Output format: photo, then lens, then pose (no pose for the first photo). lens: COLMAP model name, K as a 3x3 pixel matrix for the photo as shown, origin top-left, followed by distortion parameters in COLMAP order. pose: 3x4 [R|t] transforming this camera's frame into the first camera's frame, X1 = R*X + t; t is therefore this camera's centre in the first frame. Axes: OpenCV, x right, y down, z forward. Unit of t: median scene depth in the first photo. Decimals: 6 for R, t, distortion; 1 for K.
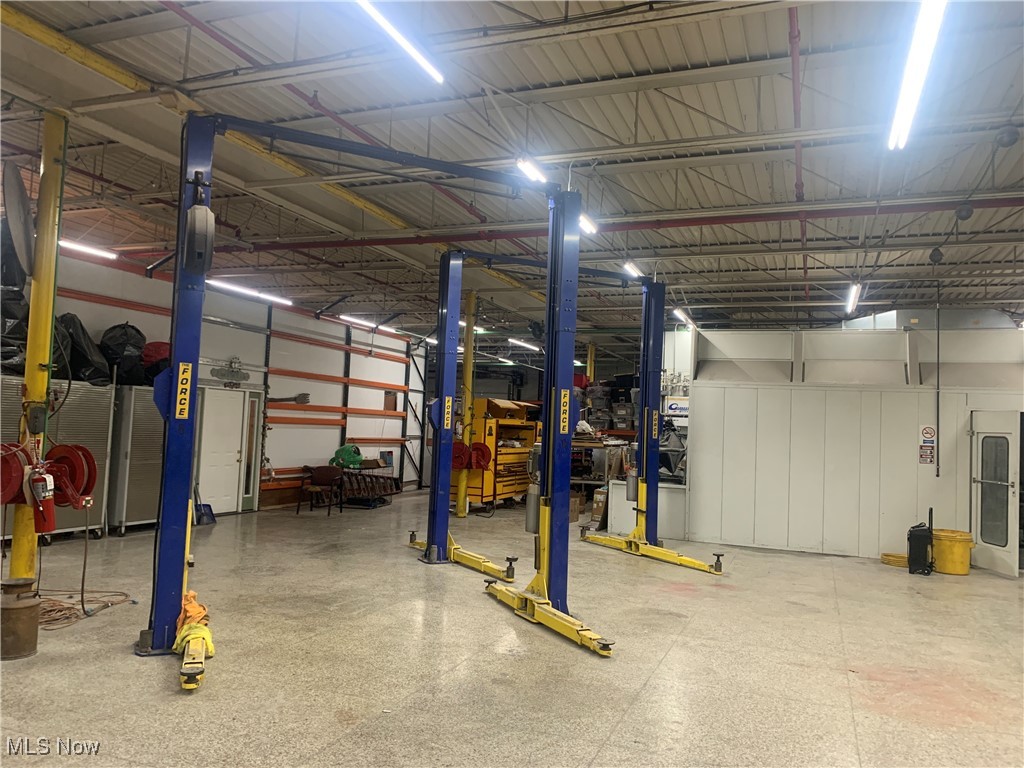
lens RADIAL K [[778.2, 0, 513.0], [0, 778.2, 370.5], [0, 0, 1]] dist [0.077458, -0.128604]
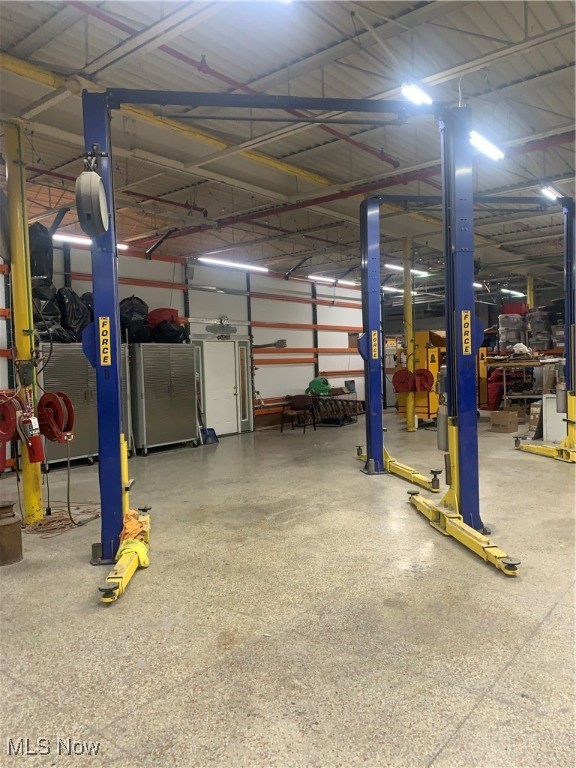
lens RADIAL K [[590.2, 0, 290.5], [0, 590.2, 380.8], [0, 0, 1]] dist [0.031153, -0.033928]
pose [[0.951438, -0.061783, -0.301577, 0.077131], [0.093237, 0.991474, 0.091031, 0.023059], [0.293381, -0.114729, 0.949086, 0.197371]]
